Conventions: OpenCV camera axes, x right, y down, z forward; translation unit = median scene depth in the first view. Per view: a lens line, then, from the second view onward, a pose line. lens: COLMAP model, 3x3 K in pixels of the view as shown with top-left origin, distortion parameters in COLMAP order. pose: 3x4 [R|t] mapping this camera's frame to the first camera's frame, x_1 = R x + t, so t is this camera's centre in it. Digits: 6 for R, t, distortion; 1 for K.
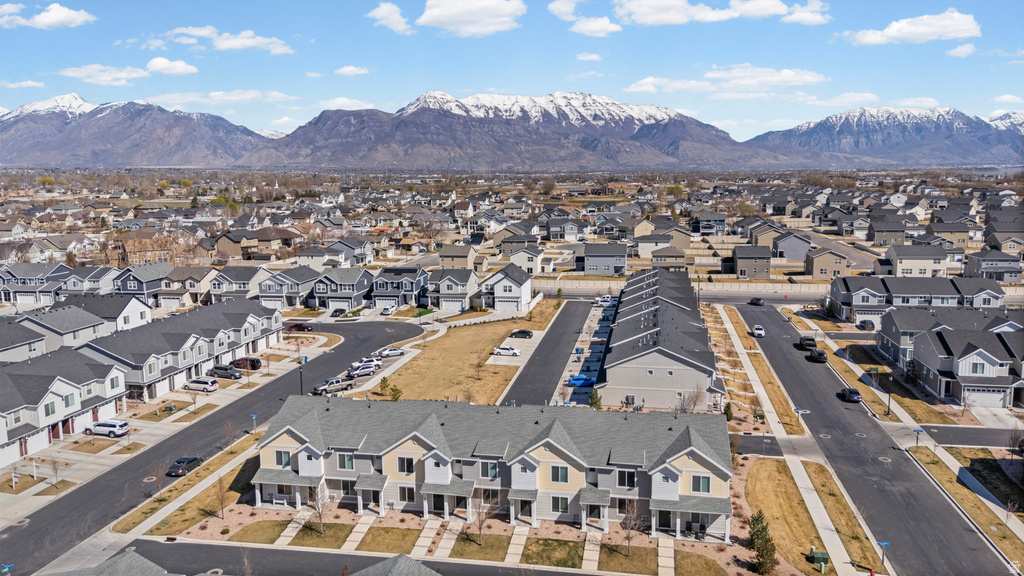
lens RADIAL K [[751.7, 0, 512.9], [0, 751.7, 287.2], [0, 0, 1]] dist [0.064786, -0.054747]
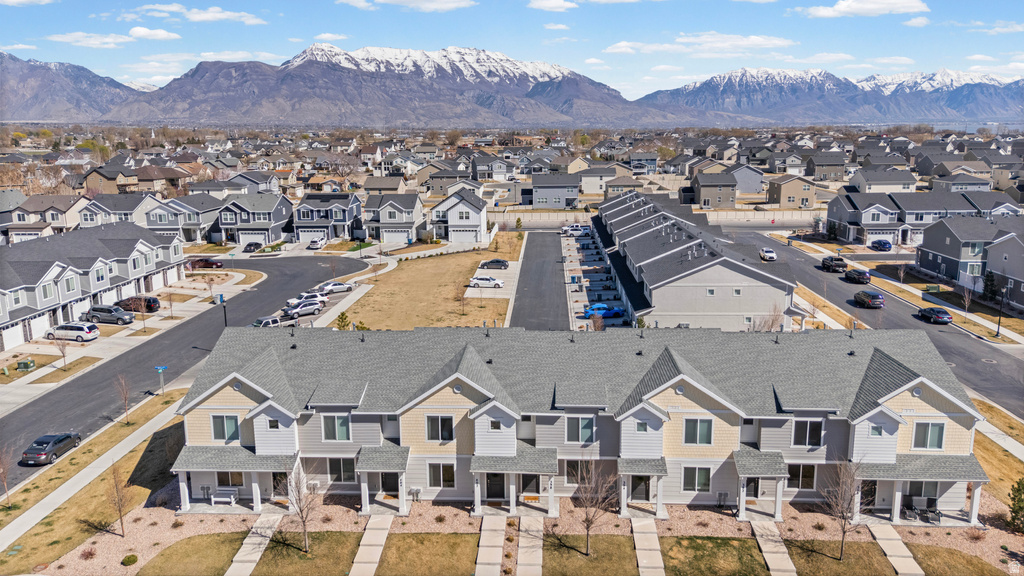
lens RADIAL K [[751.7, 0, 512.9], [0, 751.7, 287.2], [0, 0, 1]] dist [0.064786, -0.054747]
pose [[0.990651, -0.025687, 0.133981, -0.066022], [0.018451, 0.998317, 0.054972, 0.036594], [-0.135167, -0.051986, 0.989458, 0.162350]]
